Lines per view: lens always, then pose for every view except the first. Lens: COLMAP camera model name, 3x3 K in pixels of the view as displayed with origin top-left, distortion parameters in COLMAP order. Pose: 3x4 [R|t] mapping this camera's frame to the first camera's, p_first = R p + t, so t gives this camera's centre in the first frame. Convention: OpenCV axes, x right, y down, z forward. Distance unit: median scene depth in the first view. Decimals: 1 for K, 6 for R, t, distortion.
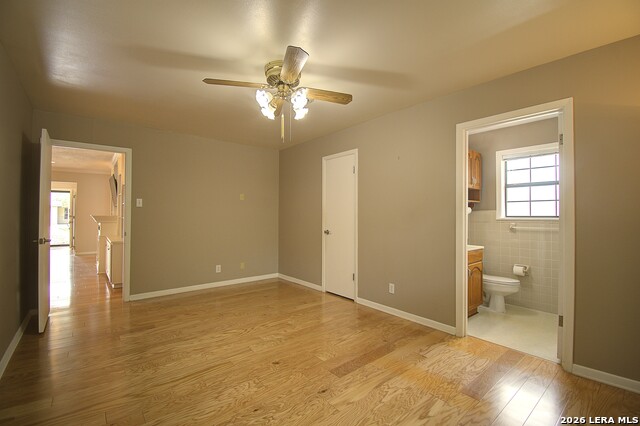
lens RADIAL K [[281.7, 0, 320.0], [0, 281.7, 213.0], [0, 0, 1]] dist [0.000210, -0.000274]
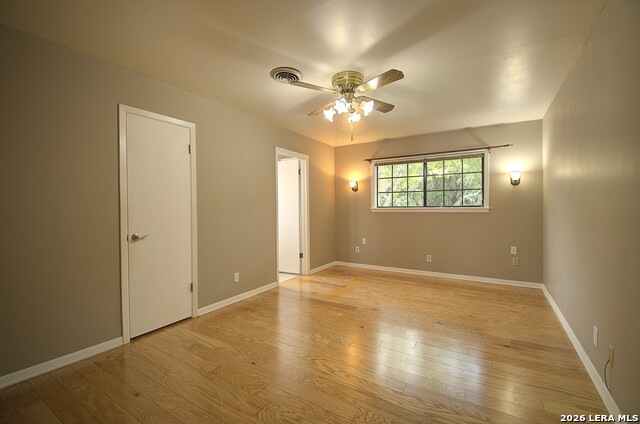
lens RADIAL K [[281.7, 0, 320.0], [0, 281.7, 212.0], [0, 0, 1]] dist [0.000210, -0.000274]
pose [[-0.325264, -0.021041, 0.945389, -0.855991], [-0.000801, 0.999758, 0.021976, 0.001451], [-0.945623, 0.006391, -0.325202, 1.075434]]
